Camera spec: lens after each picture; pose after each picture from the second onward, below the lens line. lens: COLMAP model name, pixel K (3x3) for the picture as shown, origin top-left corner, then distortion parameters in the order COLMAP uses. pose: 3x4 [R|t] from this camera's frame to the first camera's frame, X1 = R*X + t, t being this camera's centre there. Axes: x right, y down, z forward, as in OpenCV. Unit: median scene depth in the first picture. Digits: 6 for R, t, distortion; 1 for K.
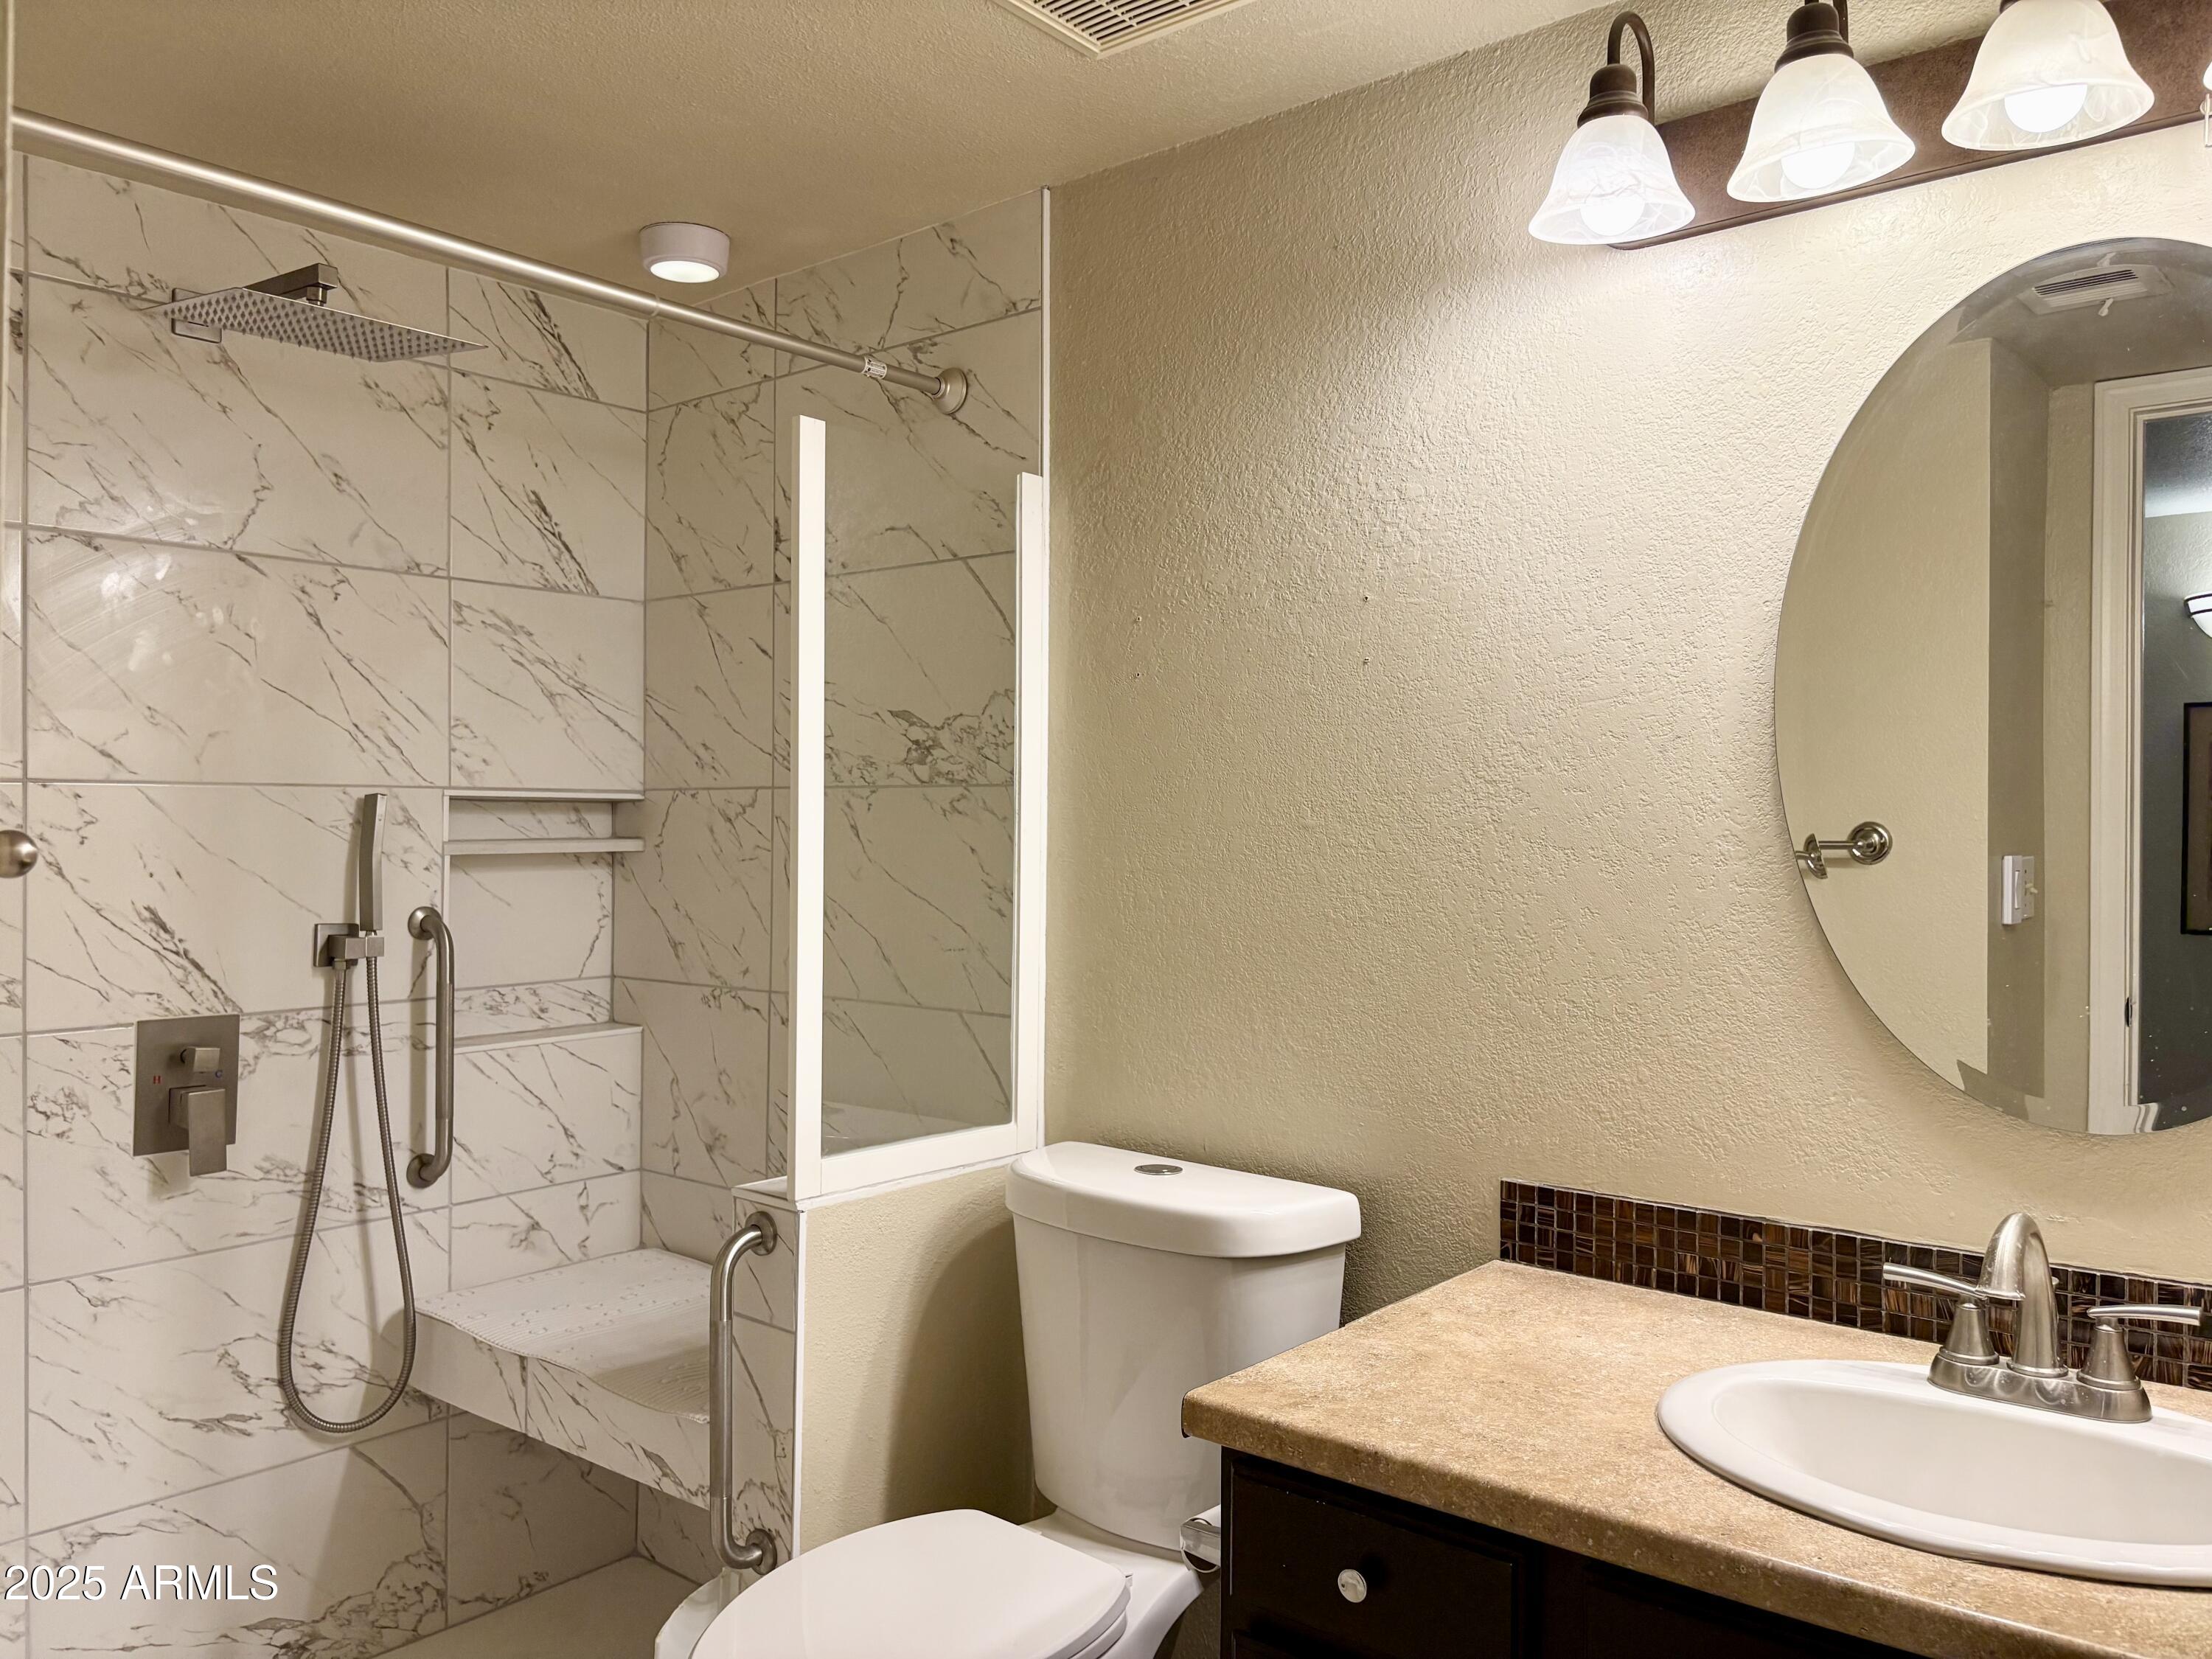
lens RADIAL K [[1672.1, 0, 1091.7], [0, 1672.1, 819.1], [0, 0, 1]] dist [0.042455, -0.032028]
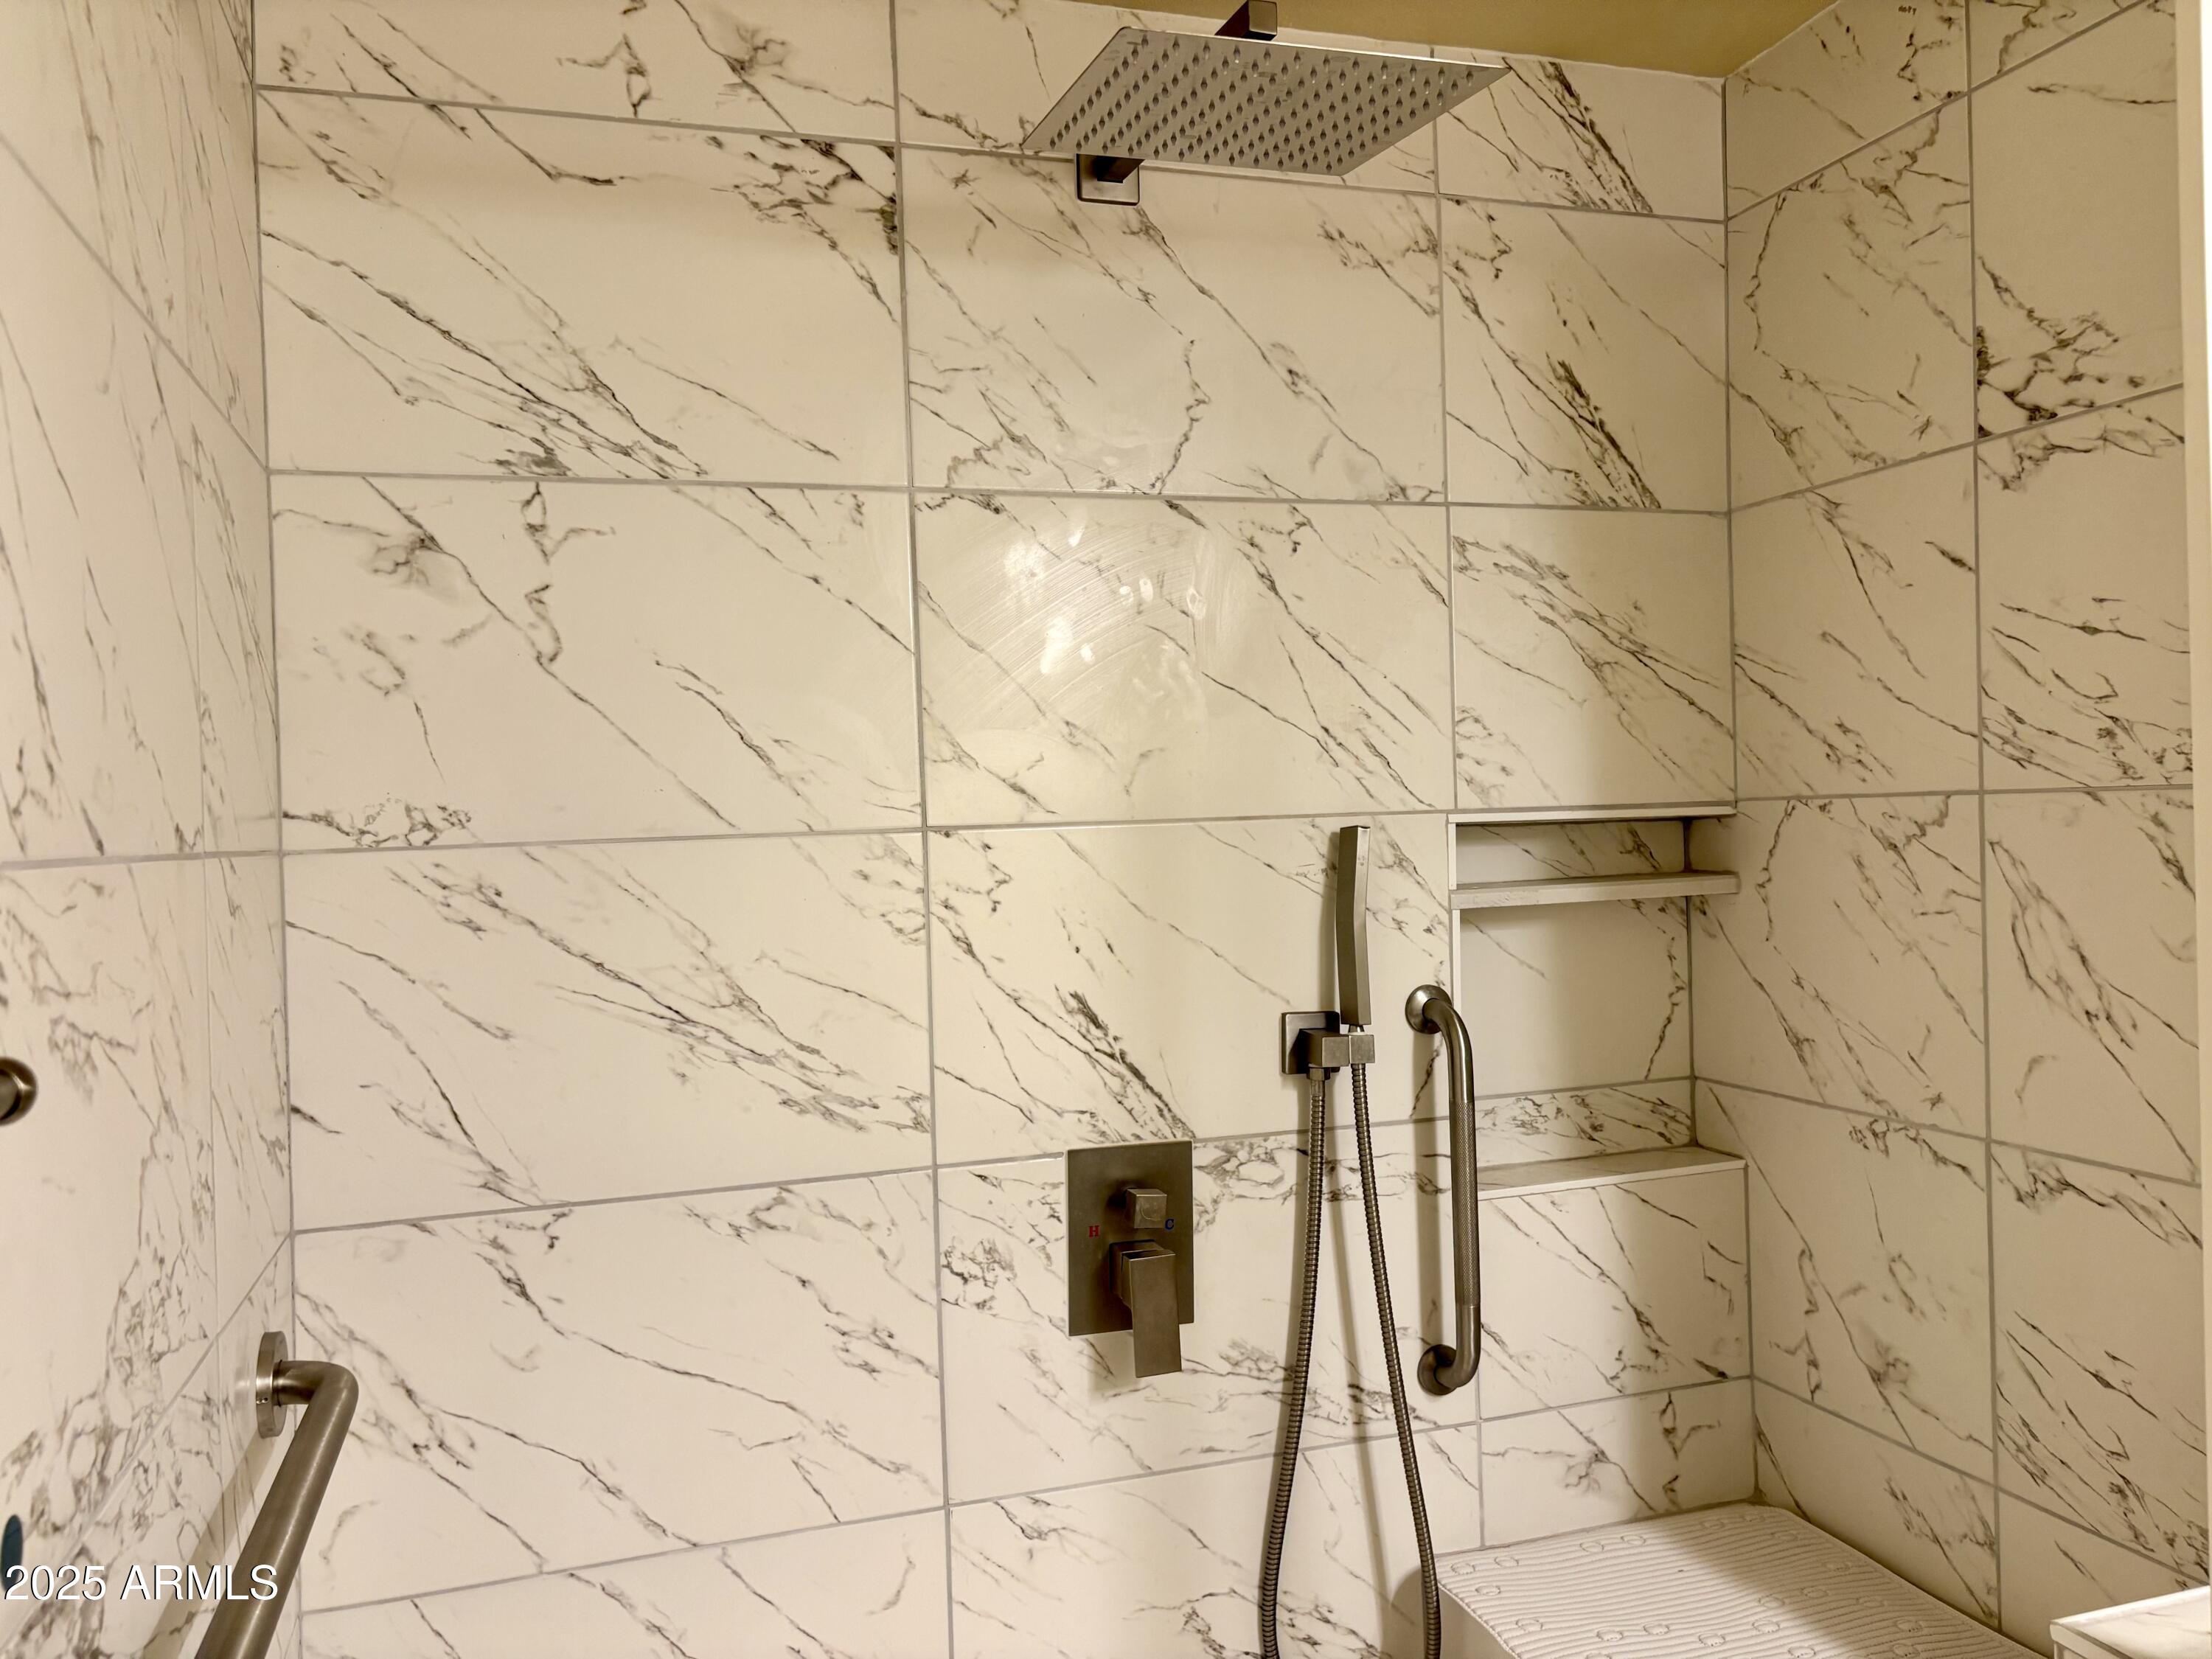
lens RADIAL K [[1672.1, 0, 1092.6], [0, 1672.1, 829.4], [0, 0, 1]] dist [0.042455, -0.032028]
pose [[0.844793, -0.024251, -0.534543, -0.147962], [0.034018, 0.999386, 0.008422, -0.022958], [0.534011, -0.025299, 0.845099, 0.357781]]
